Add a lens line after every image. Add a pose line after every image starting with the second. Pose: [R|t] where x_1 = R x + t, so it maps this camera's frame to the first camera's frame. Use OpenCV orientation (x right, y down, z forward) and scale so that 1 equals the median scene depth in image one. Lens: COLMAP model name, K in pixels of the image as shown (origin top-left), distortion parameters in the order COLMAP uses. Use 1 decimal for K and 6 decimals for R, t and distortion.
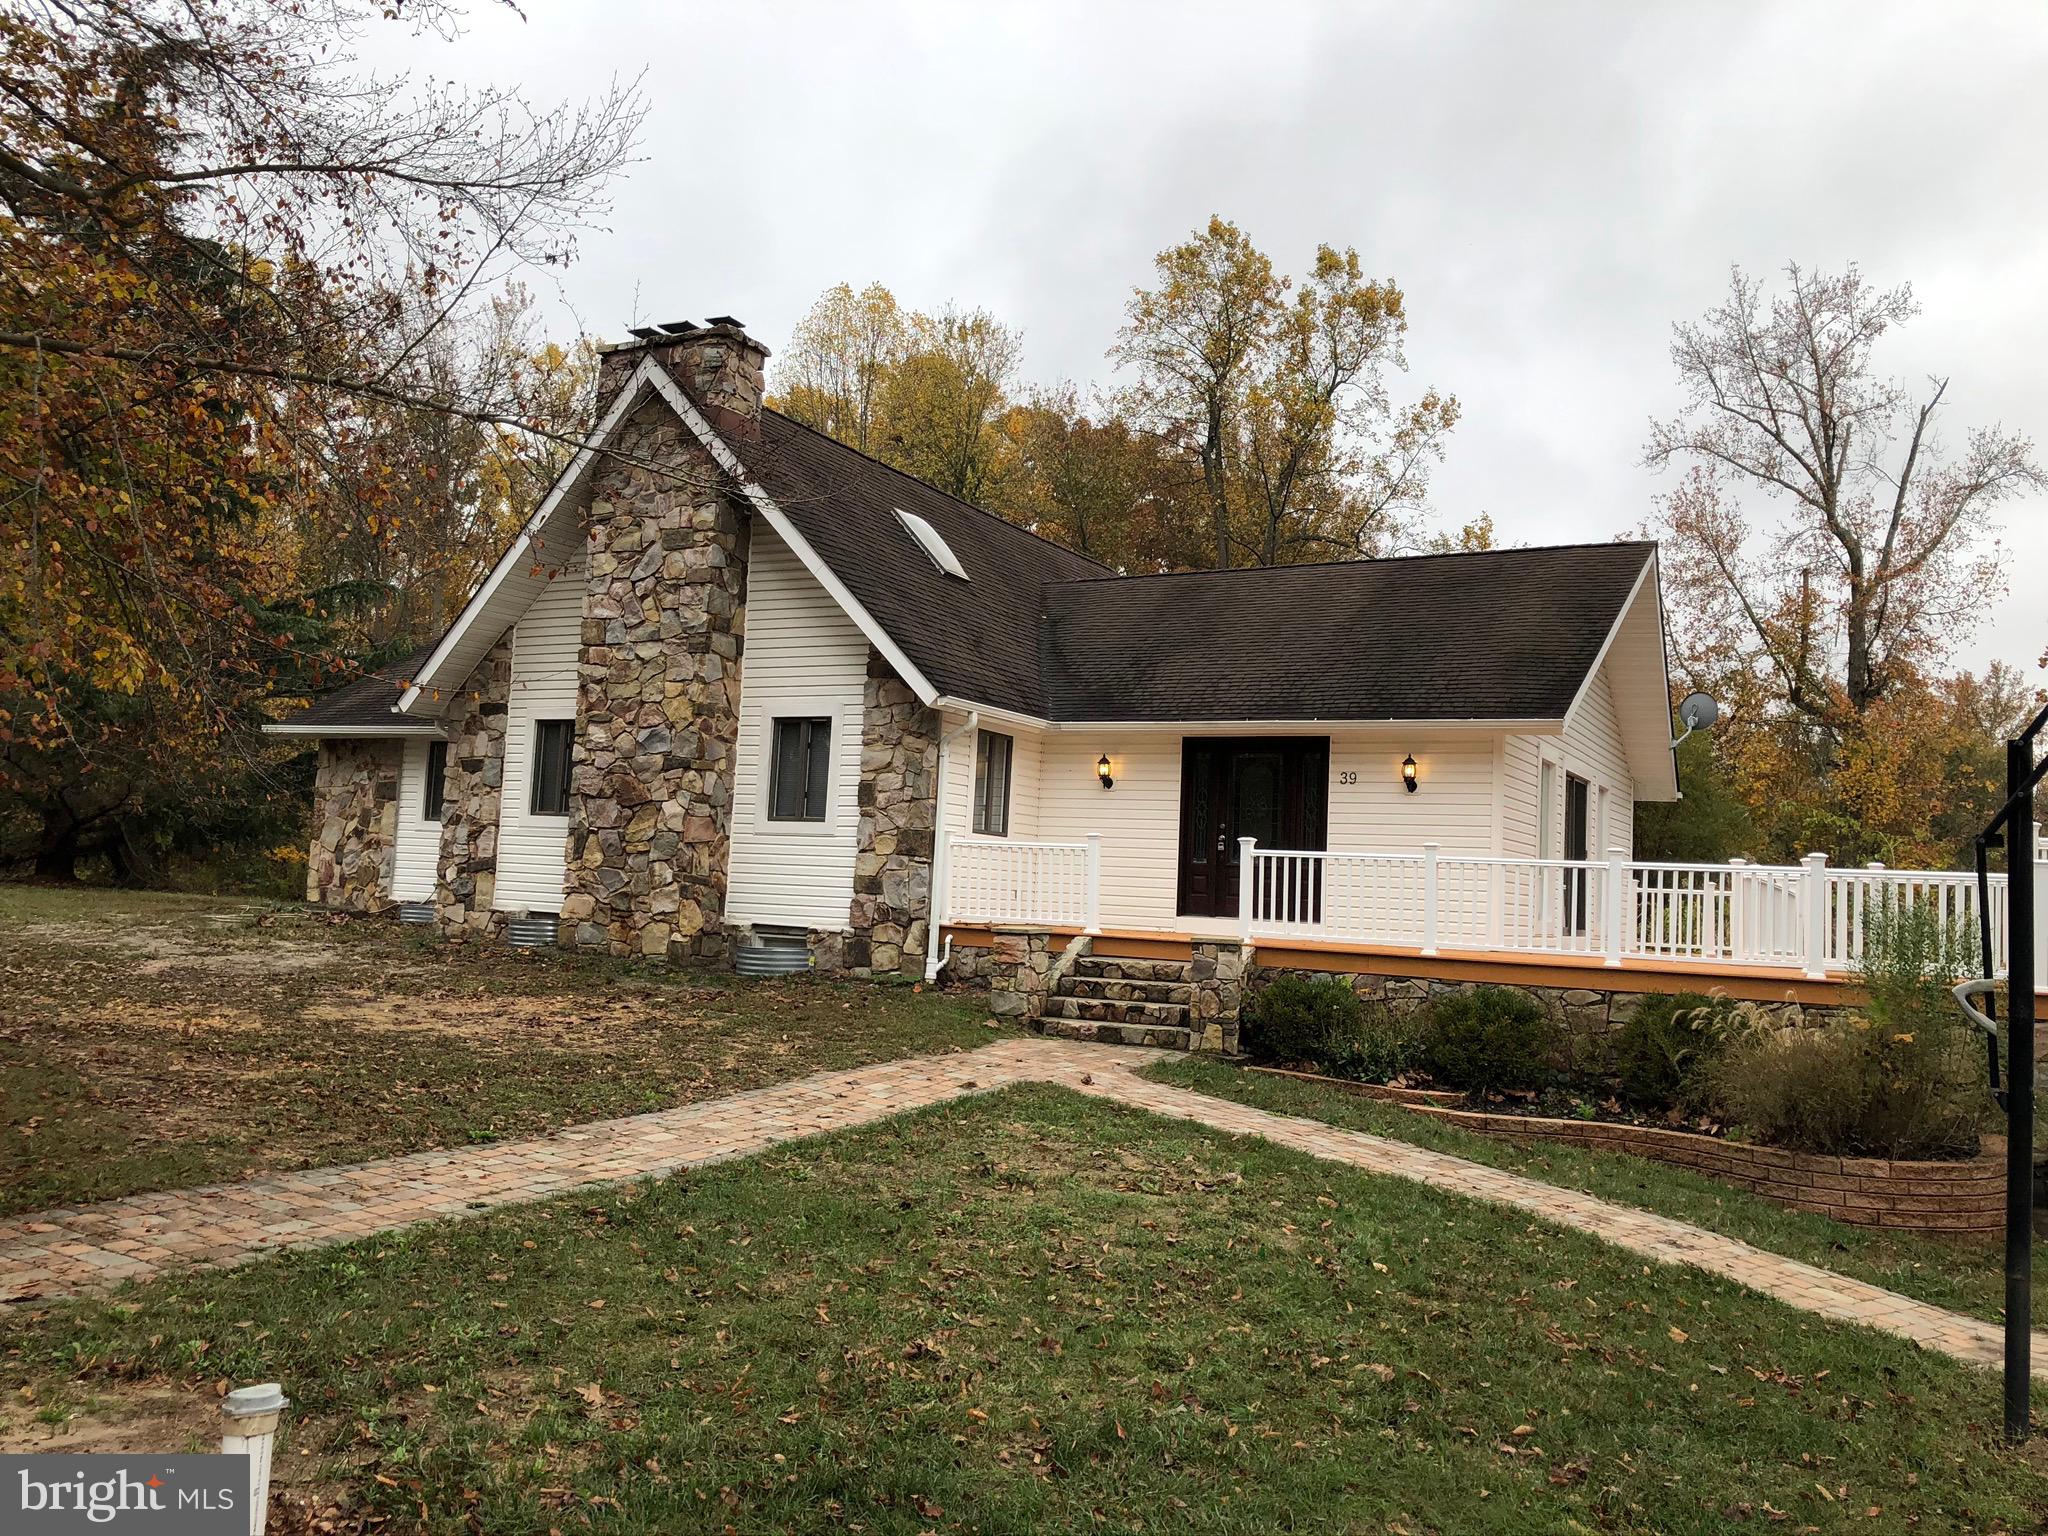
lens RADIAL K [[1688.0, 0, 1074.2], [0, 1688.0, 768.3], [0, 0, 1]] dist [0.042909, -0.056719]
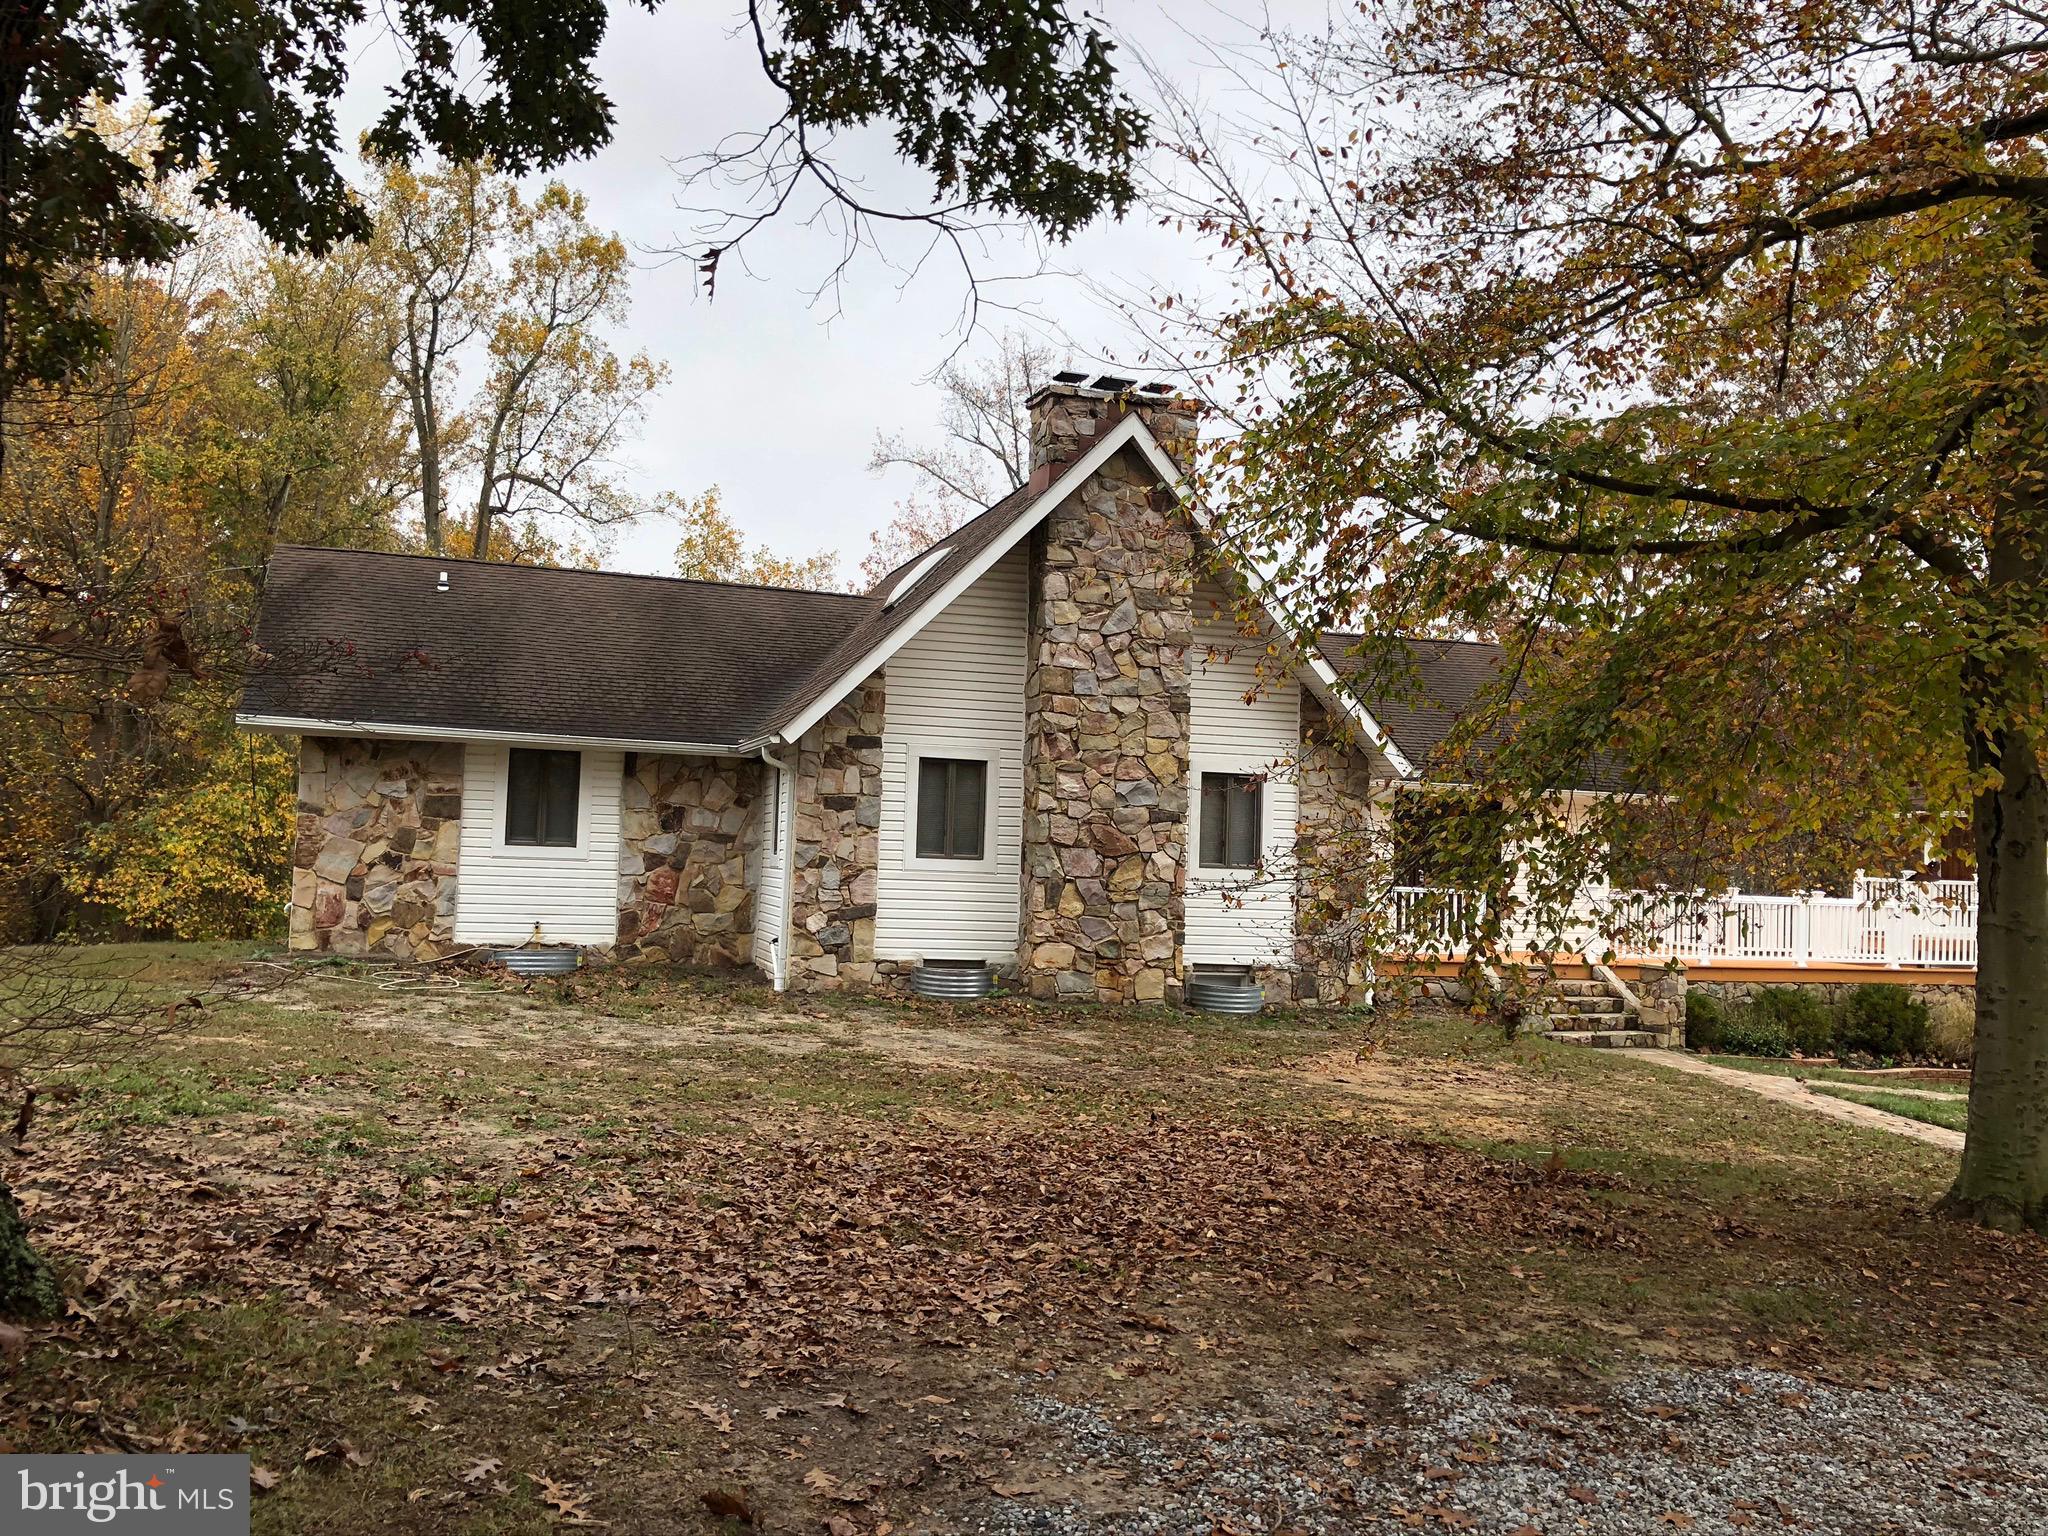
lens RADIAL K [[1688.0, 0, 1027.0], [0, 1688.0, 754.5], [0, 0, 1]] dist [0.042909, -0.056719]
pose [[0.699963, 0.026591, 0.713684, -1.022310], [-0.056320, 0.998250, 0.018044, -0.054470], [-0.711955, -0.052824, 0.700235, 0.319298]]
